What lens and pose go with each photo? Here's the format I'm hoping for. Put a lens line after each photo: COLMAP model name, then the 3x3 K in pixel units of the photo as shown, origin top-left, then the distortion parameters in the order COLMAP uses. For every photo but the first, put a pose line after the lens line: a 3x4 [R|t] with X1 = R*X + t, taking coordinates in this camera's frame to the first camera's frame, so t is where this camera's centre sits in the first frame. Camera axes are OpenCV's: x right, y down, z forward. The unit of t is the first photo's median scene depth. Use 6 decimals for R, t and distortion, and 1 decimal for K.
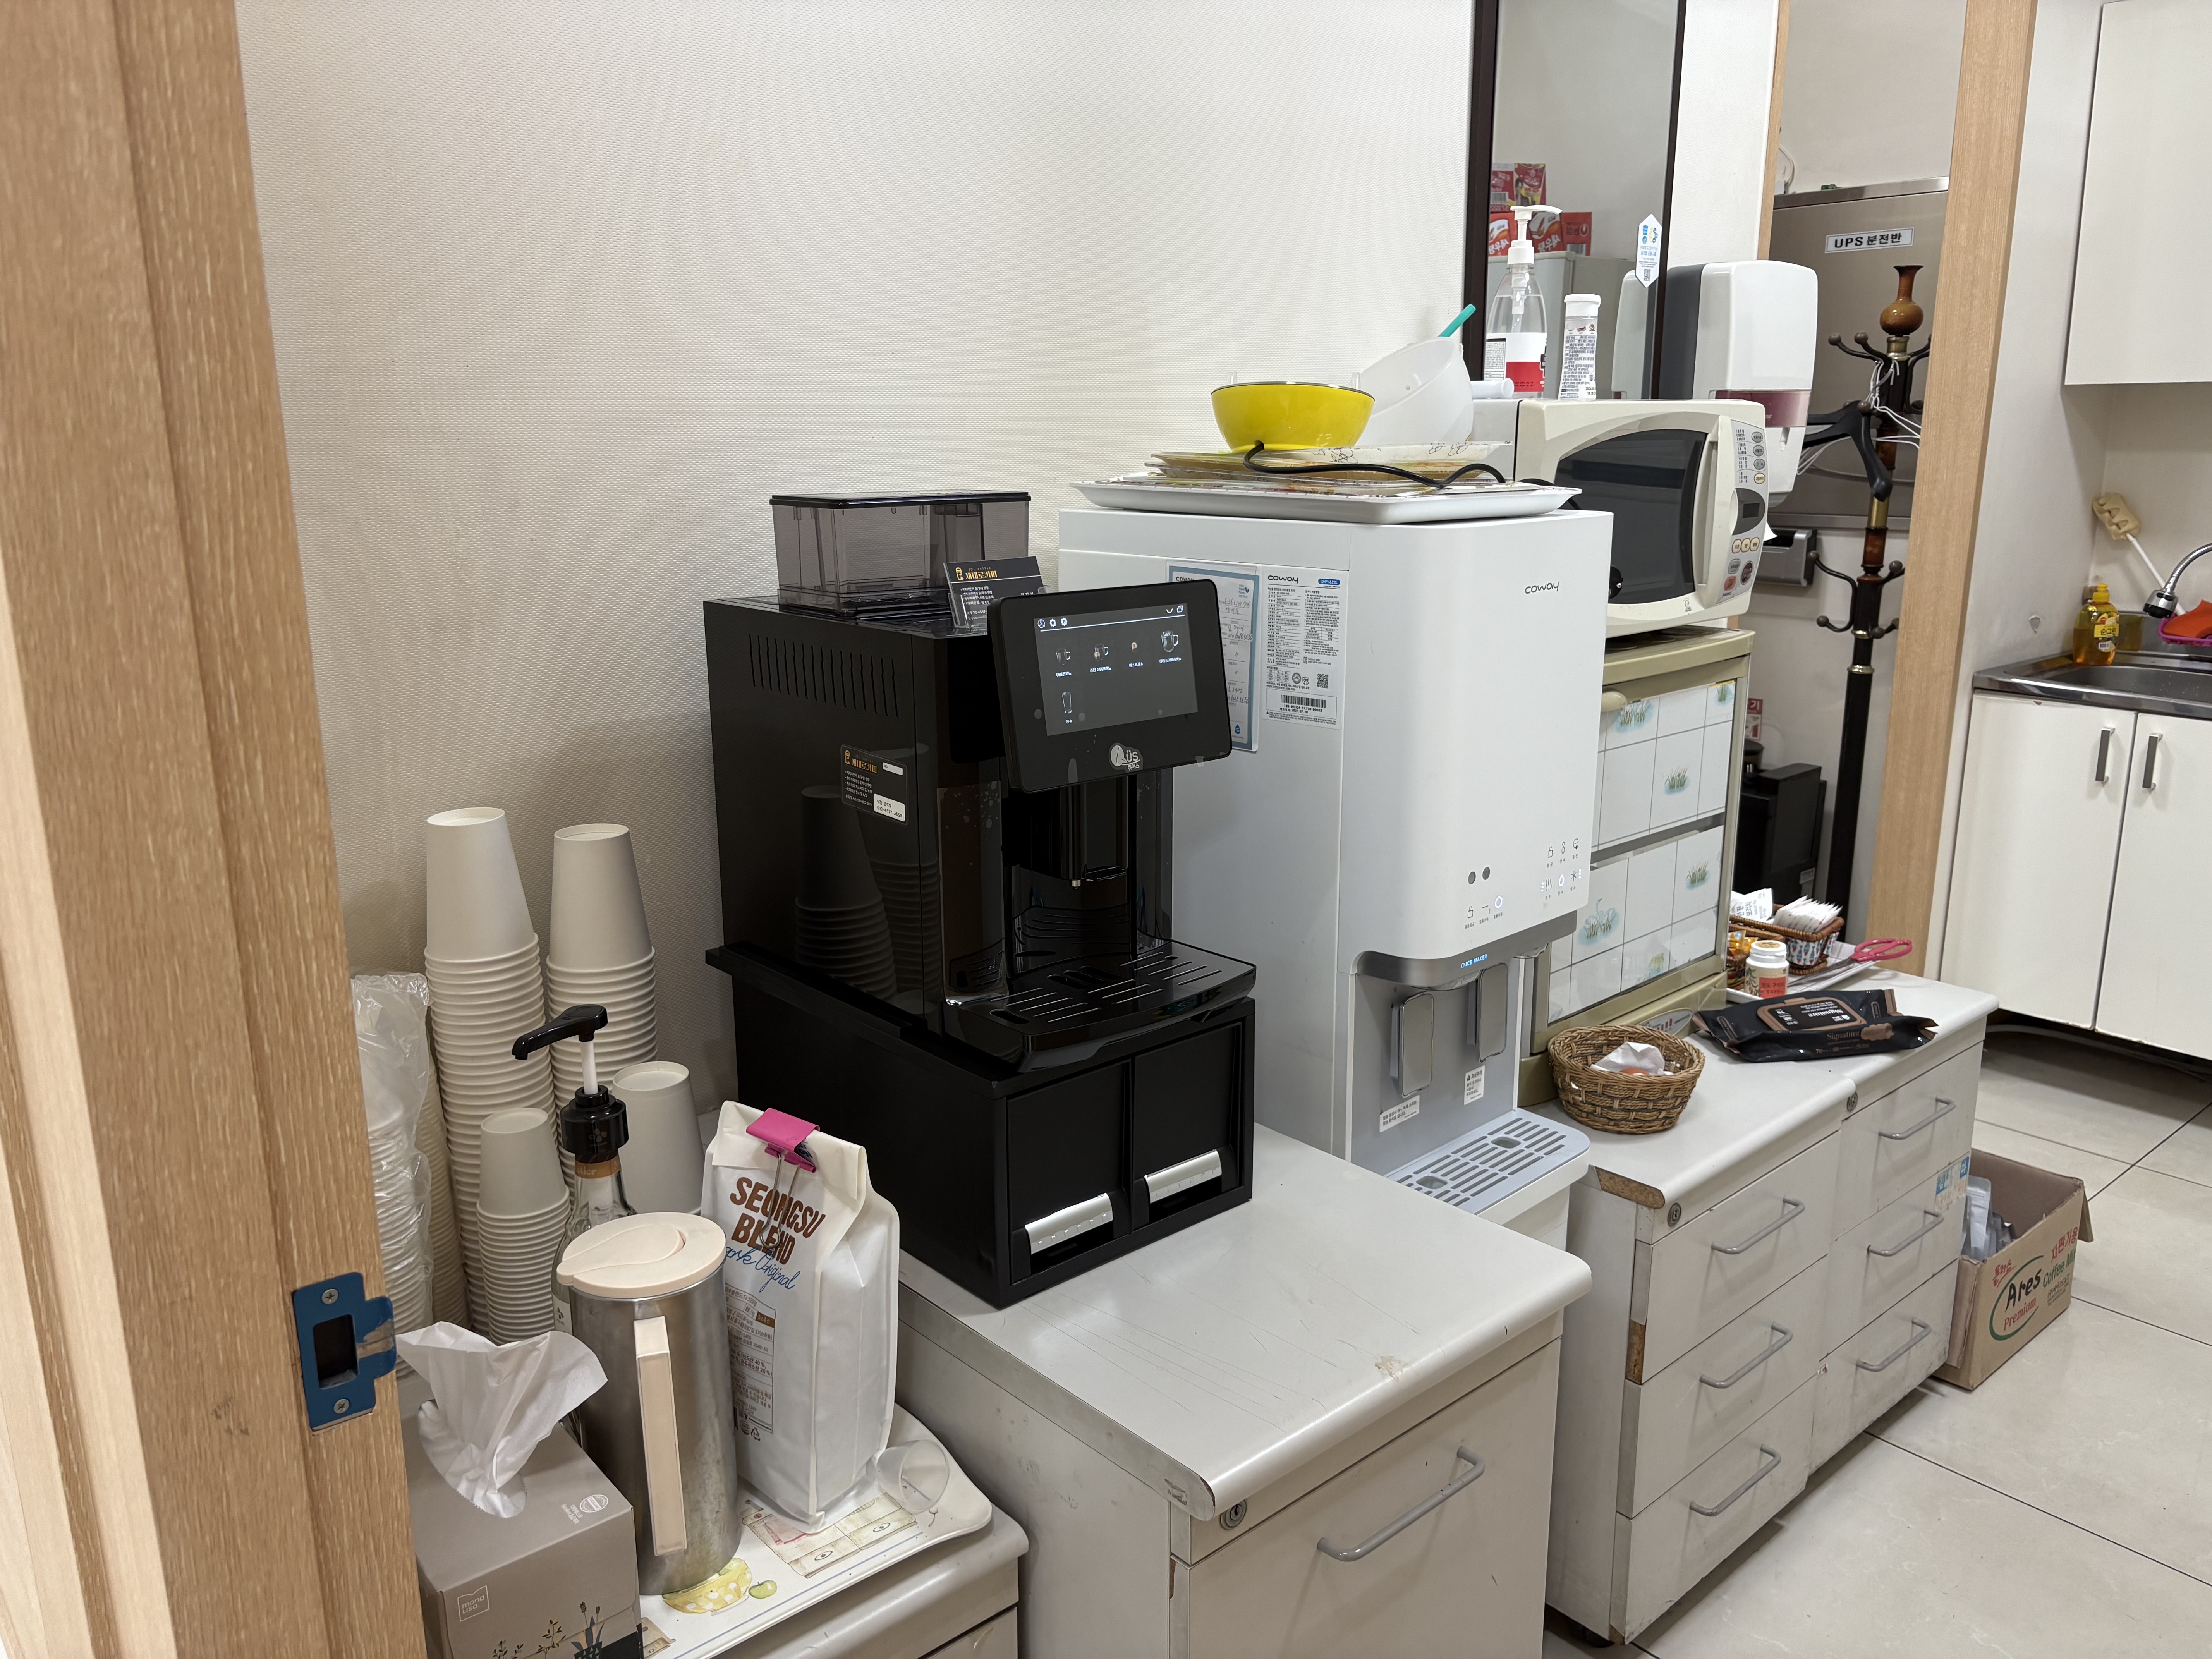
lens RADIAL K [[1681.3, 0, 1108.6], [0, 1681.3, 844.2], [0, 0, 1]] dist [0.035667, -0.036202]
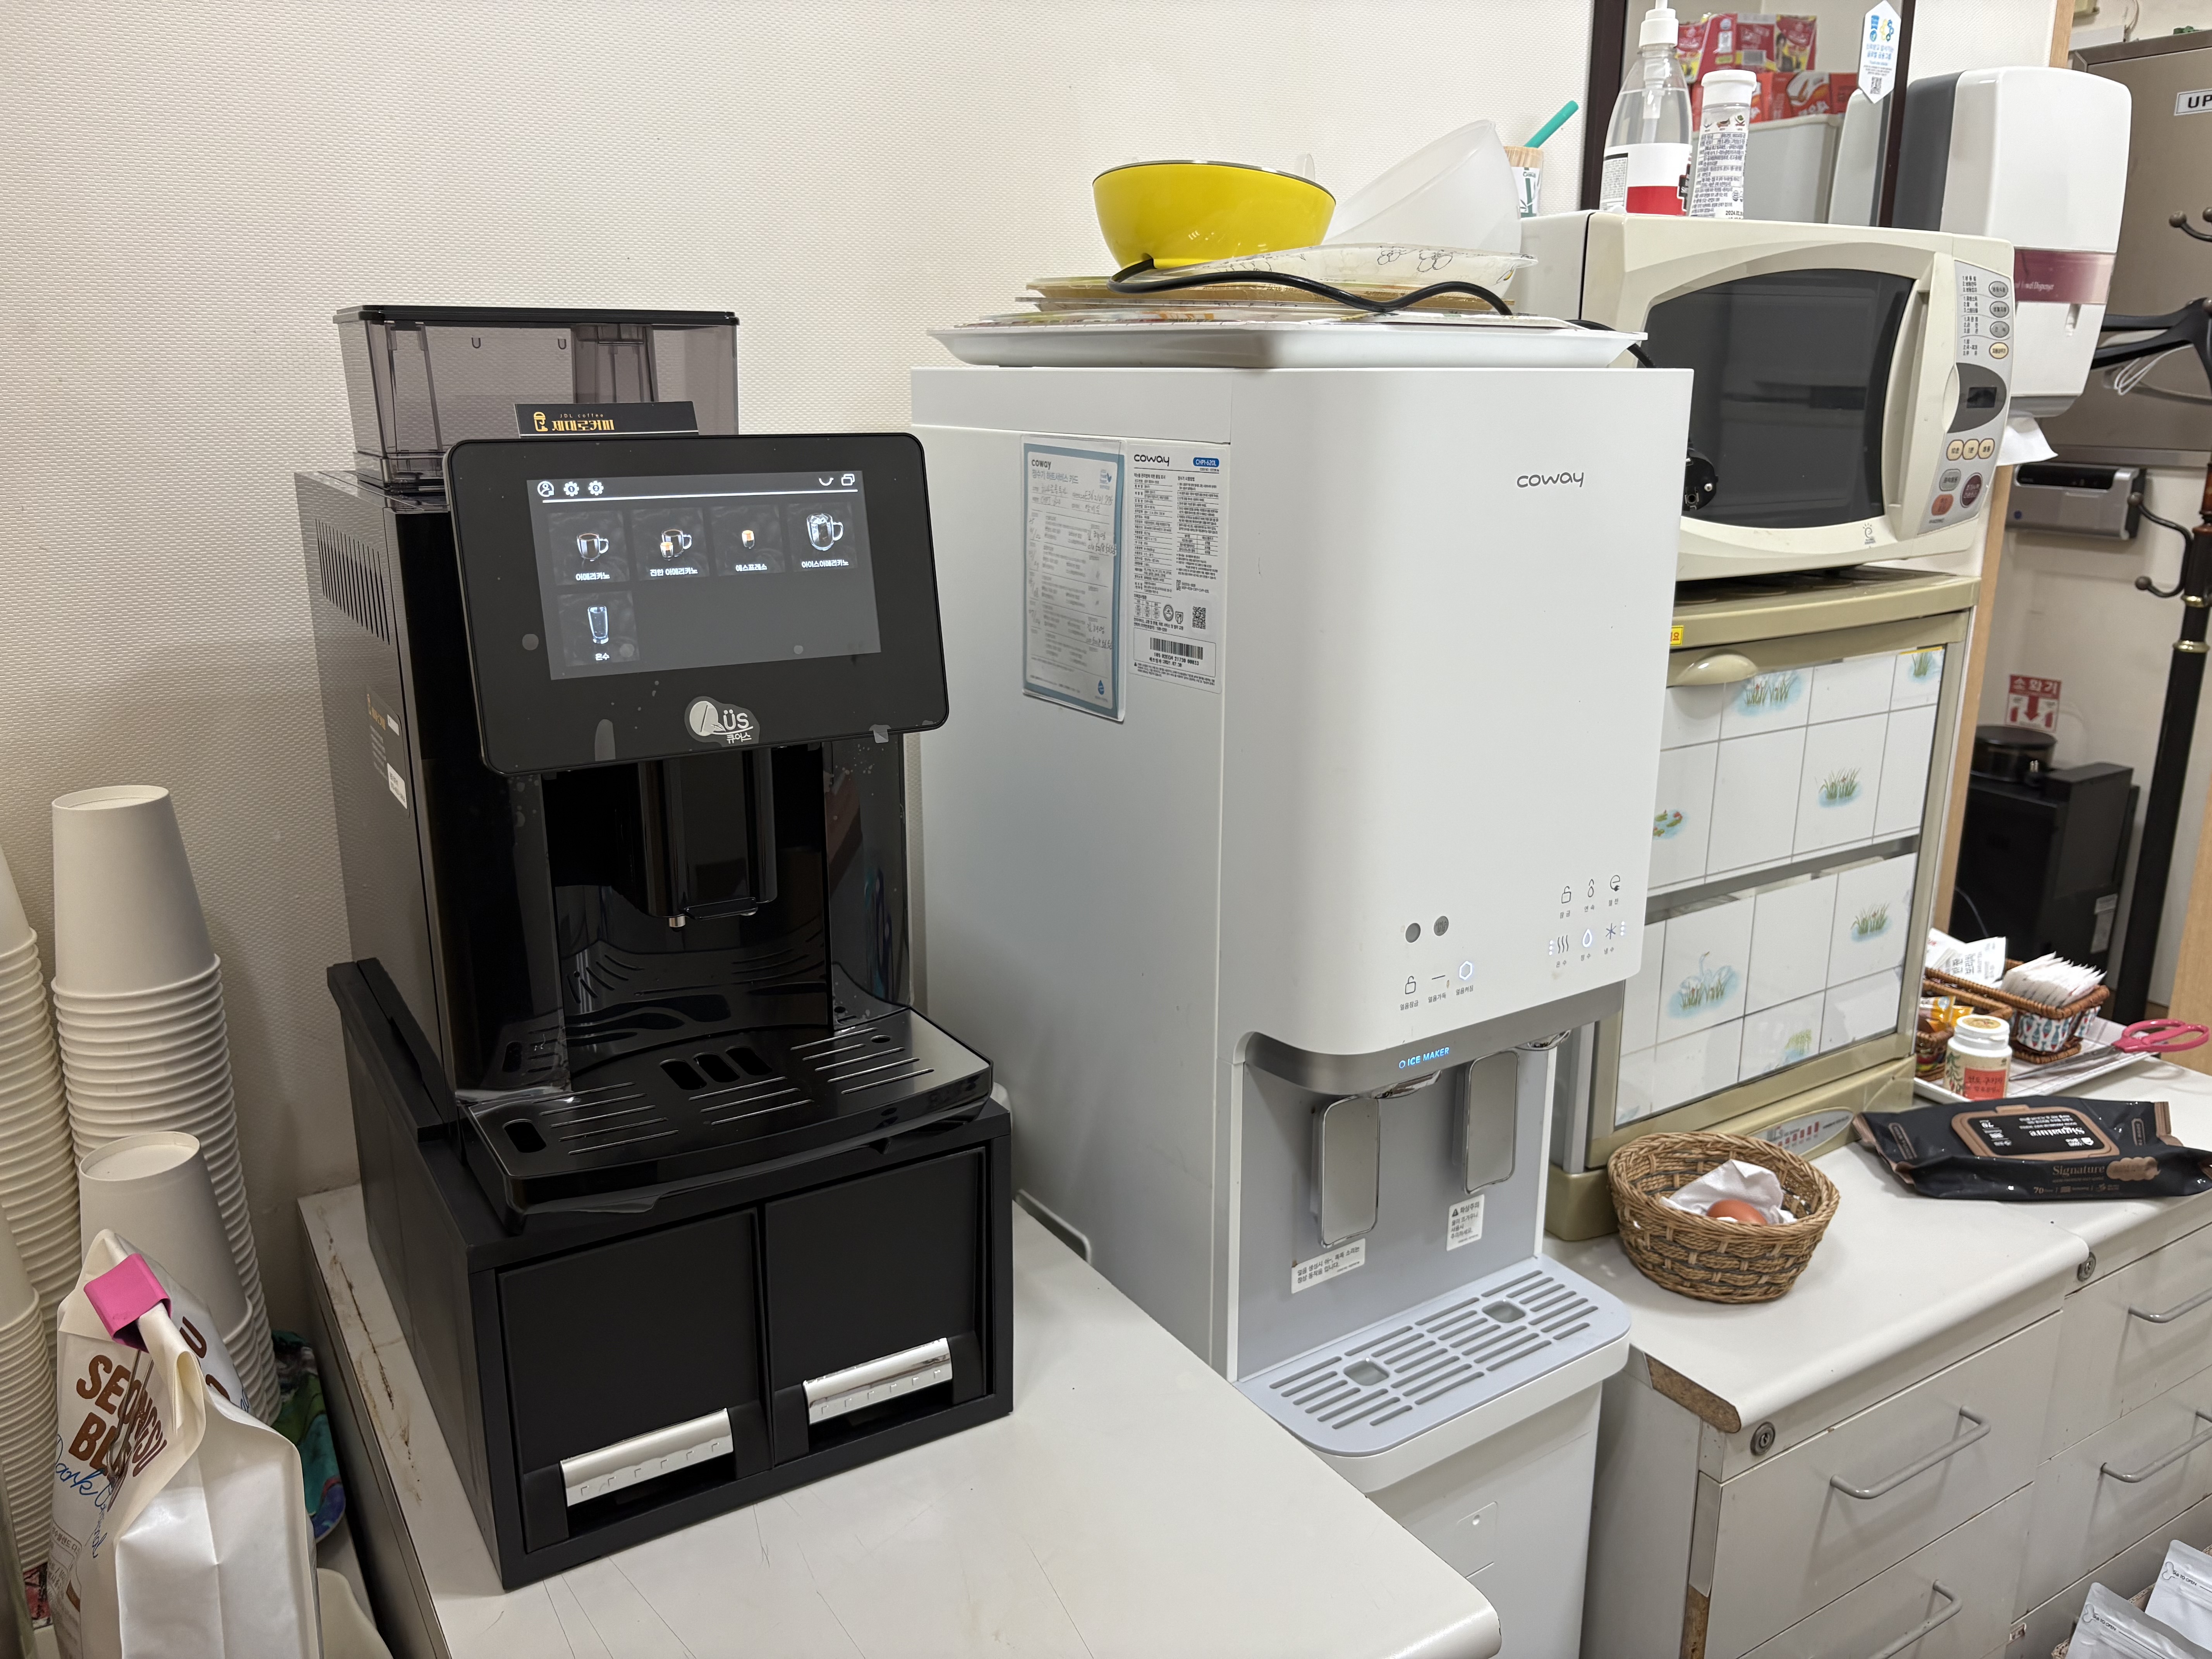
lens RADIAL K [[1681.3, 0, 1100.3], [0, 1681.3, 838.7], [0, 0, 1]] dist [0.035667, -0.036202]
pose [[0.985069, 0.053552, -0.163618, 0.182324], [-0.049729, 0.998387, 0.027377, -0.024526], [0.164820, -0.018831, 0.986144, 0.316772]]
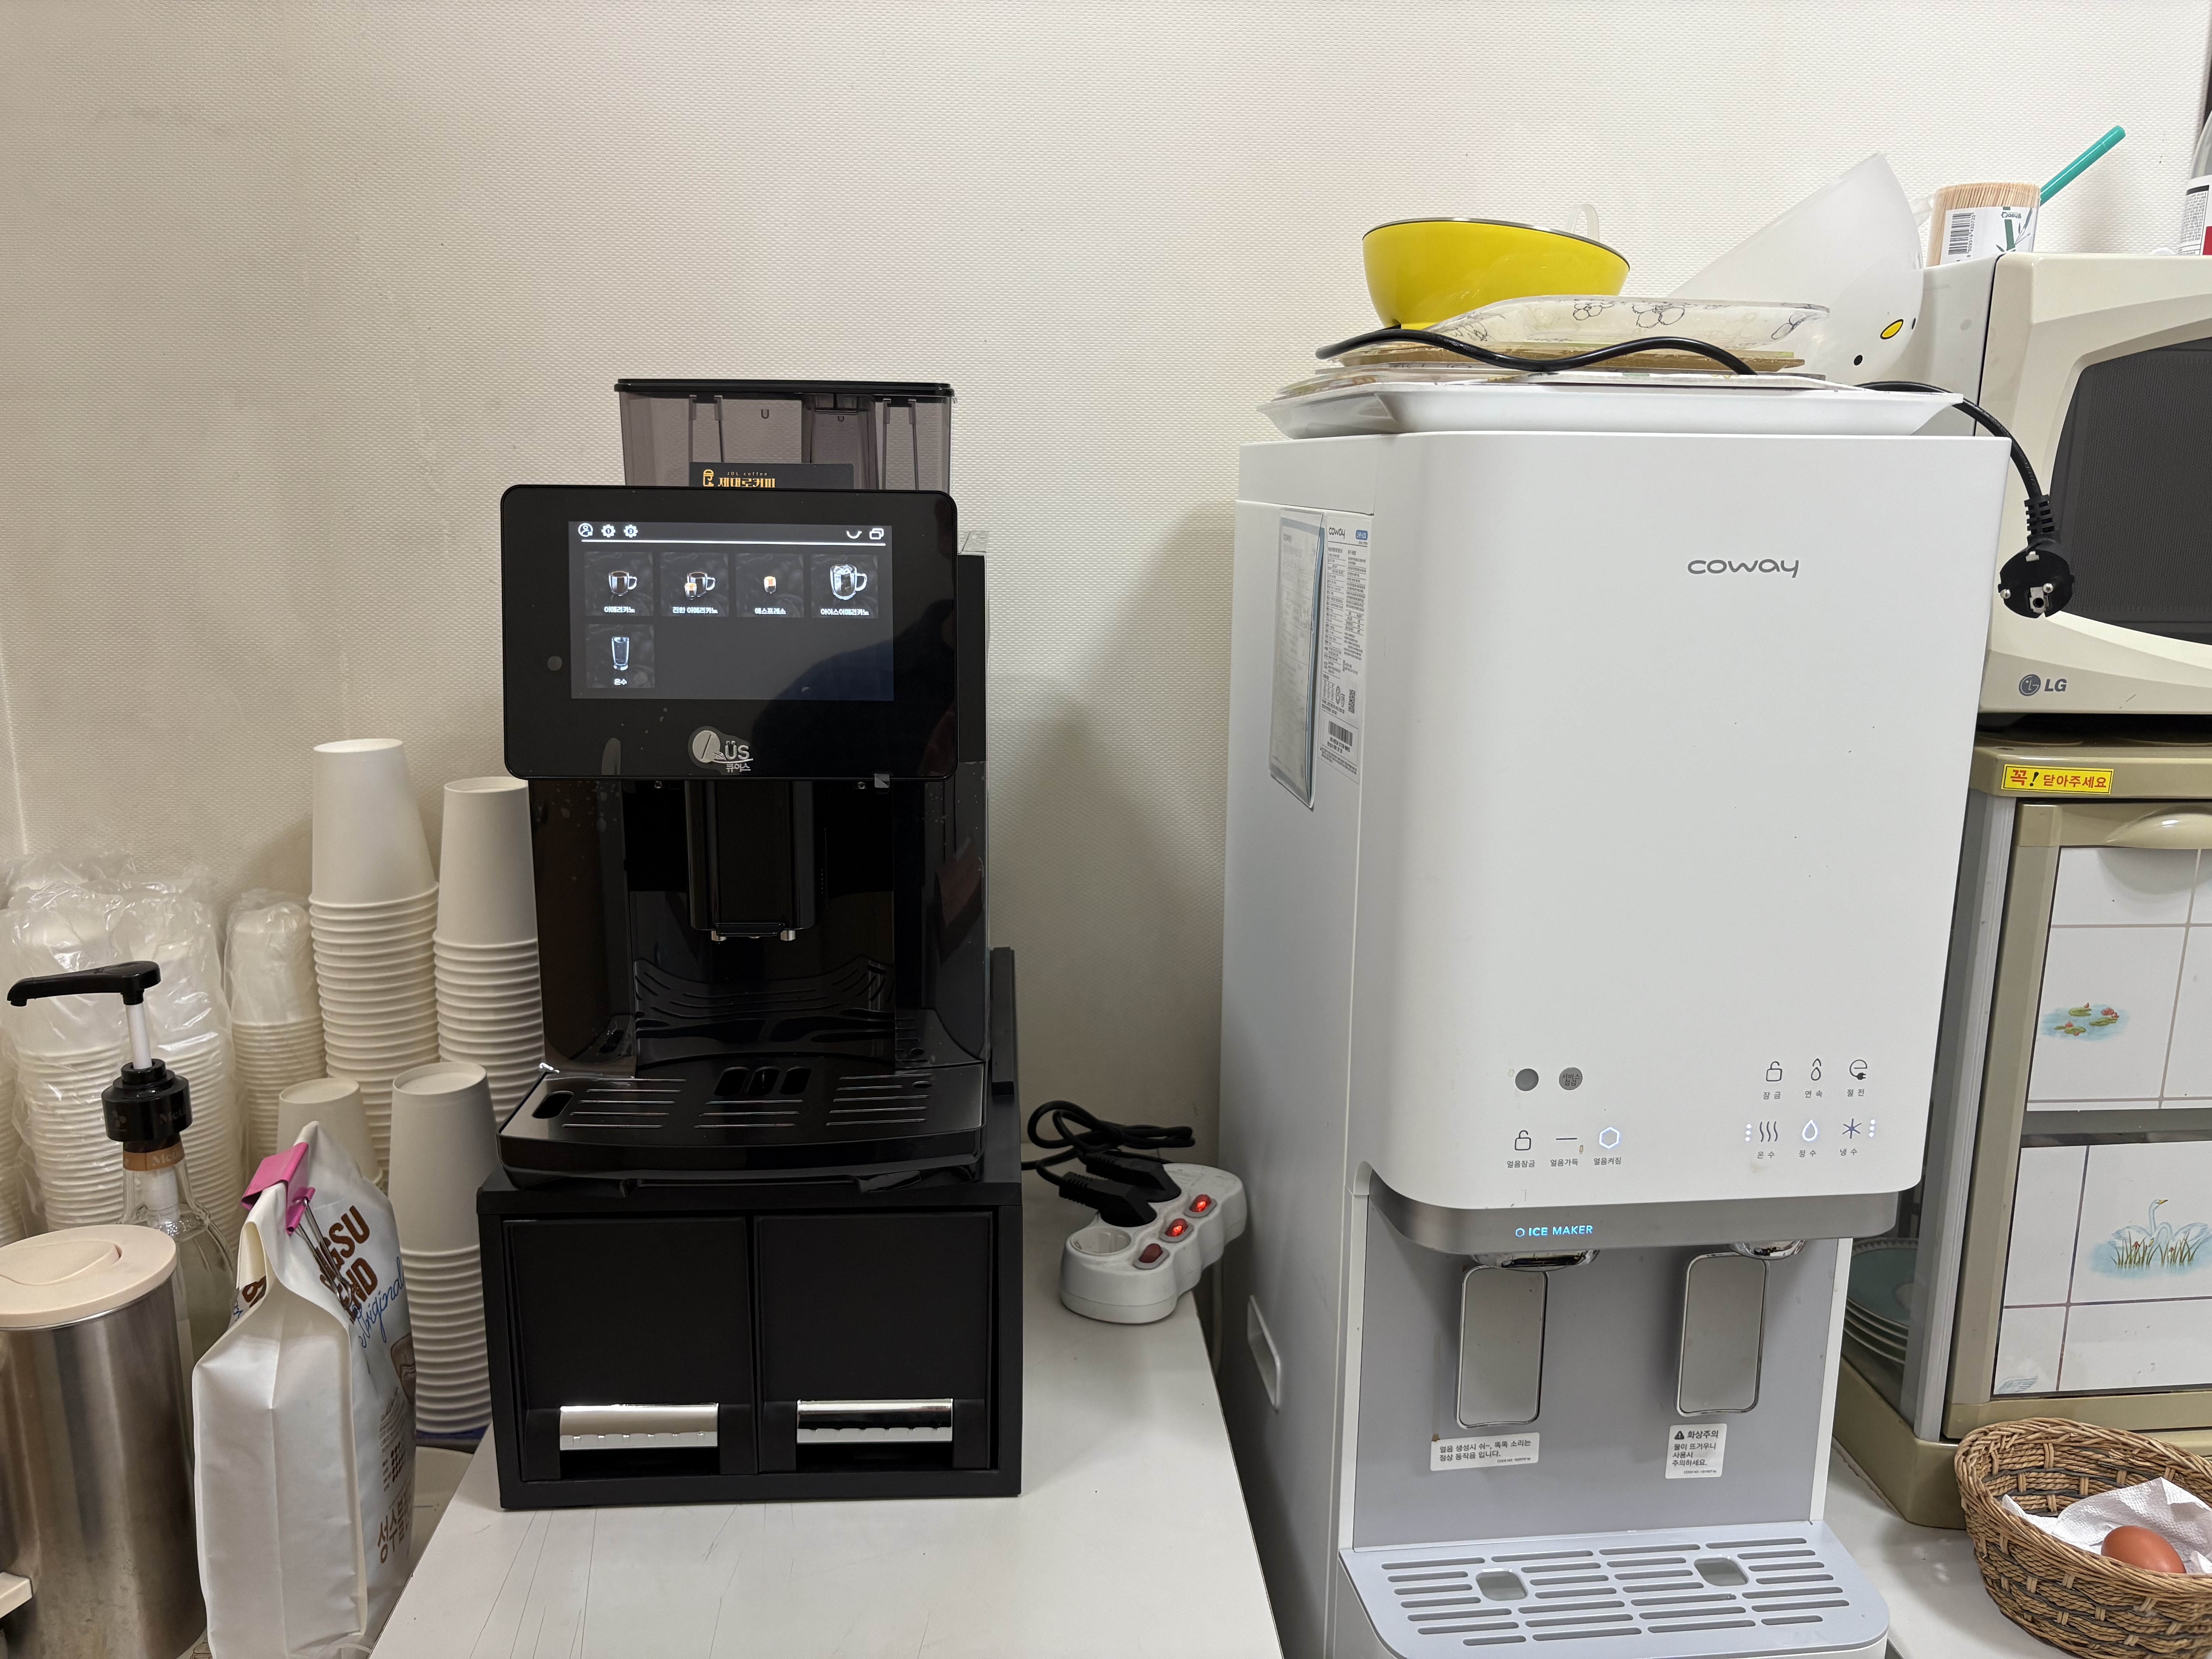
lens RADIAL K [[1681.3, 0, 1109.9], [0, 1681.3, 846.5], [0, 0, 1]] dist [0.035667, -0.036202]
pose [[0.790877, 0.149522, -0.593428, 0.384865], [-0.166086, 0.985741, 0.027024, -0.042899], [0.589007, 0.077188, 0.804433, 0.423519]]
